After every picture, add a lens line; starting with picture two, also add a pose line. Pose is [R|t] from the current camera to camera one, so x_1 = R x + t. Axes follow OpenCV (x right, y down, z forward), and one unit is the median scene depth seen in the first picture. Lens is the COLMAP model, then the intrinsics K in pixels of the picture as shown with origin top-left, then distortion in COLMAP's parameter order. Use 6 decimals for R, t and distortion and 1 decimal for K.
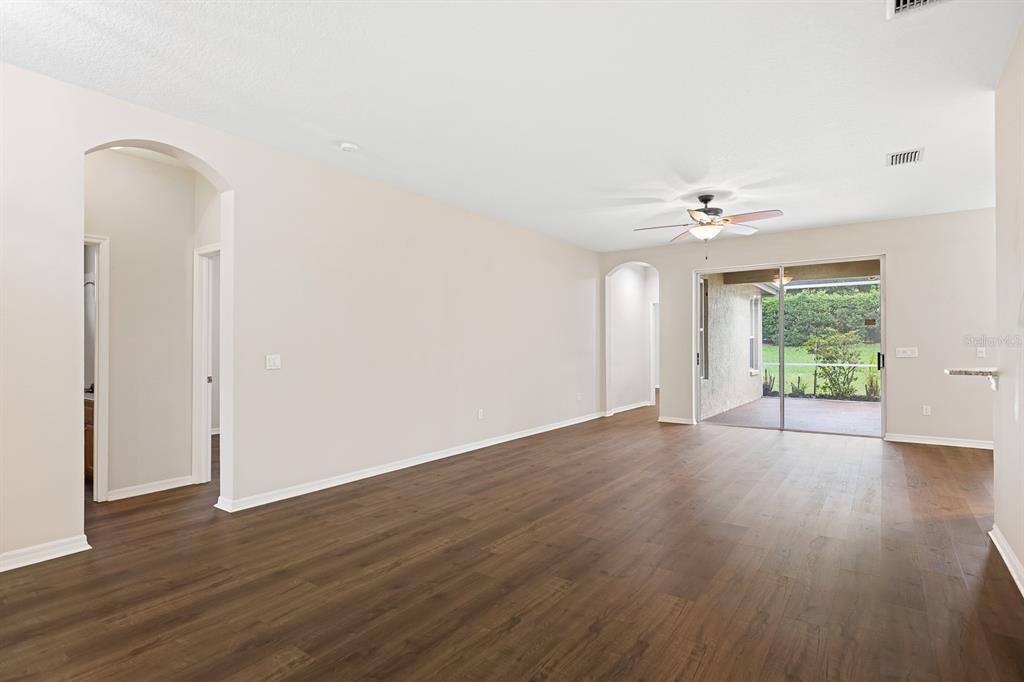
lens RADIAL K [[512.2, 0, 510.5], [0, 512.2, 345.8], [0, 0, 1]] dist [-0.016674, -0.000020]
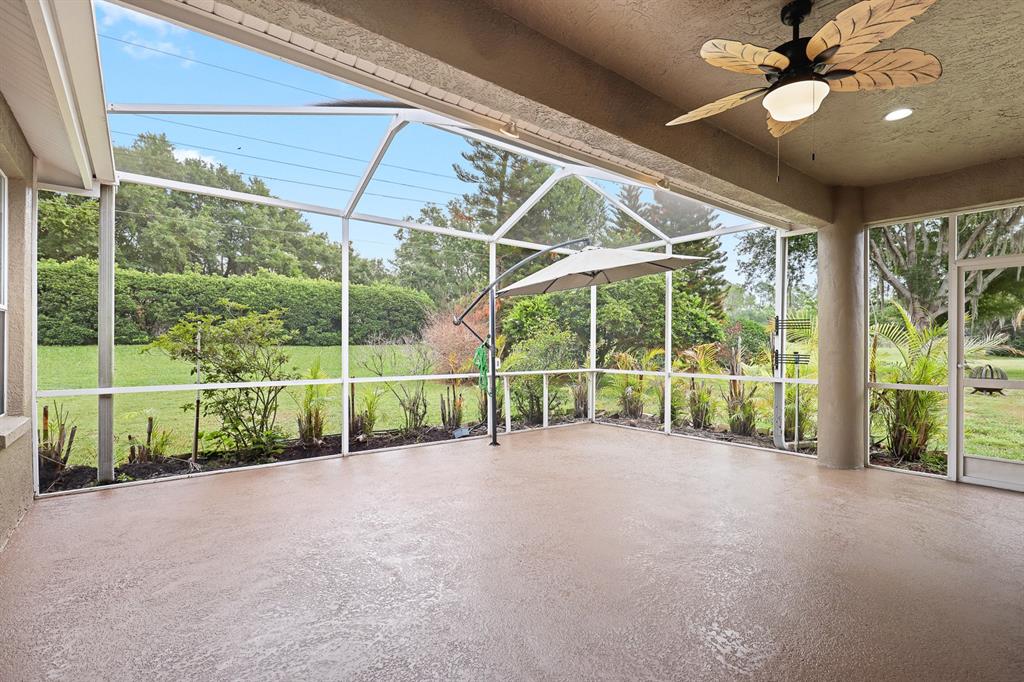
lens RADIAL K [[485.0, 0, 513.1], [0, 485.0, 350.1], [0, 0, 1]] dist [0.005014, 0.000684]
pose [[0.276243, -0.002673, 0.961084, 0.574583], [-0.005045, 0.999978, 0.004231, 0.009397], [-0.961075, -0.006018, 0.276224, 1.286044]]
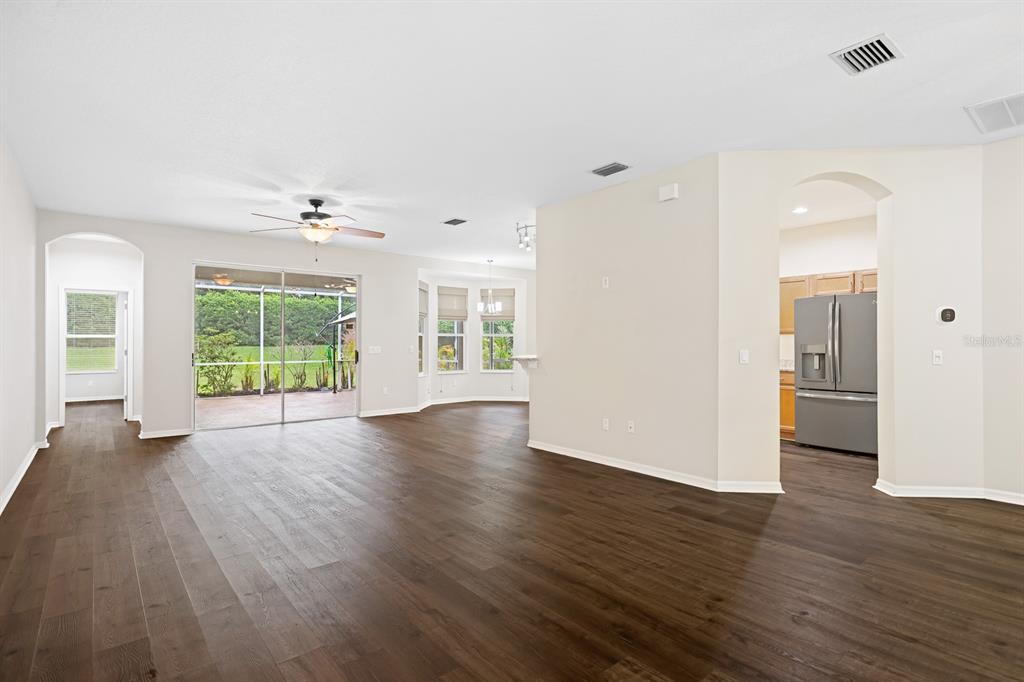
lens RADIAL K [[512.2, 0, 513.4], [0, 512.2, 338.8], [0, 0, 1]] dist [-0.016674, -0.000020]
pose [[0.250396, 0.010624, 0.968085, -0.434210], [0.003515, 0.999923, -0.011883, 0.001575], [-0.968137, 0.006378, 0.250339, 0.296350]]
